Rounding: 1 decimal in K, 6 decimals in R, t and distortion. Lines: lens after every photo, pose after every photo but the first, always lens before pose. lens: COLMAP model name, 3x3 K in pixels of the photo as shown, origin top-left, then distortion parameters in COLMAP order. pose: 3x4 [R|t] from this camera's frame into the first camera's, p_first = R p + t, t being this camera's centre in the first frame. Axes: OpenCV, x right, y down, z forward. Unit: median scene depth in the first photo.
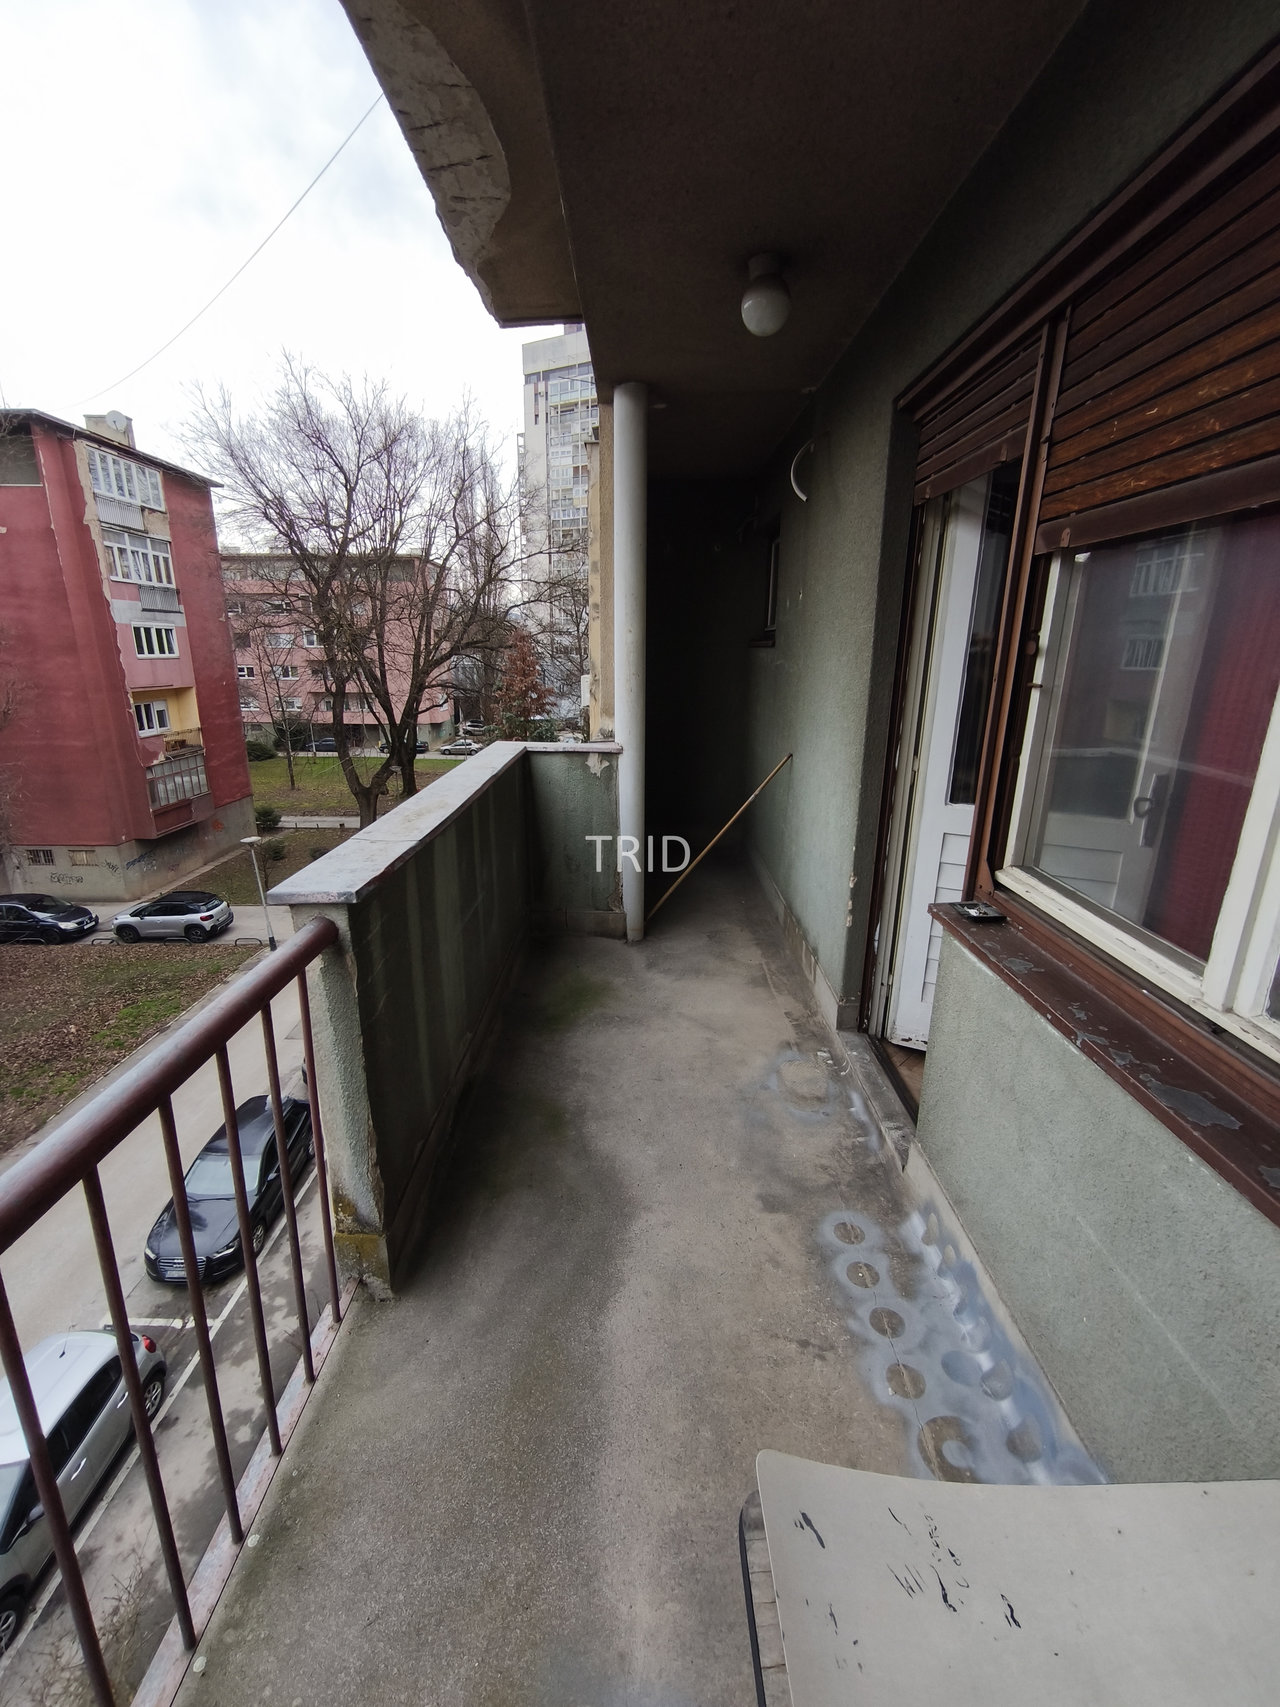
lens RADIAL K [[719.8, 0, 637.2], [0, 719.8, 858.2], [0, 0, 1]] dist [-0.001497, -0.000022]
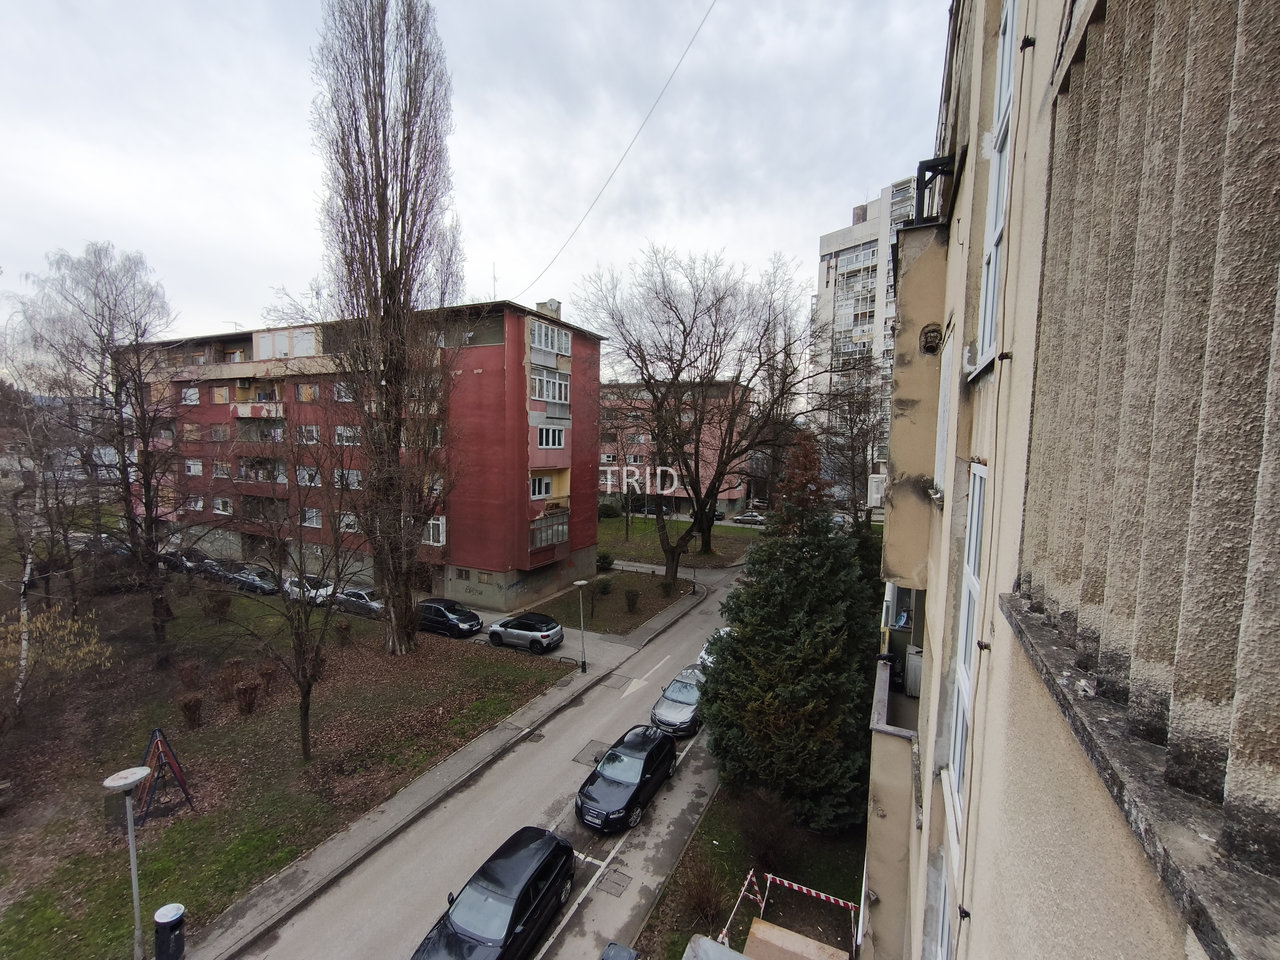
lens RADIAL K [[539.7, 0, 642.4], [0, 539.7, 483.6], [0, 0, 1]] dist [-0.001497, -0.000022]
pose [[0.904264, 0.044610, -0.424637, -0.019156], [-0.133278, 0.974326, -0.181457, -0.030969], [0.405639, 0.220680, 0.886993, 0.105430]]
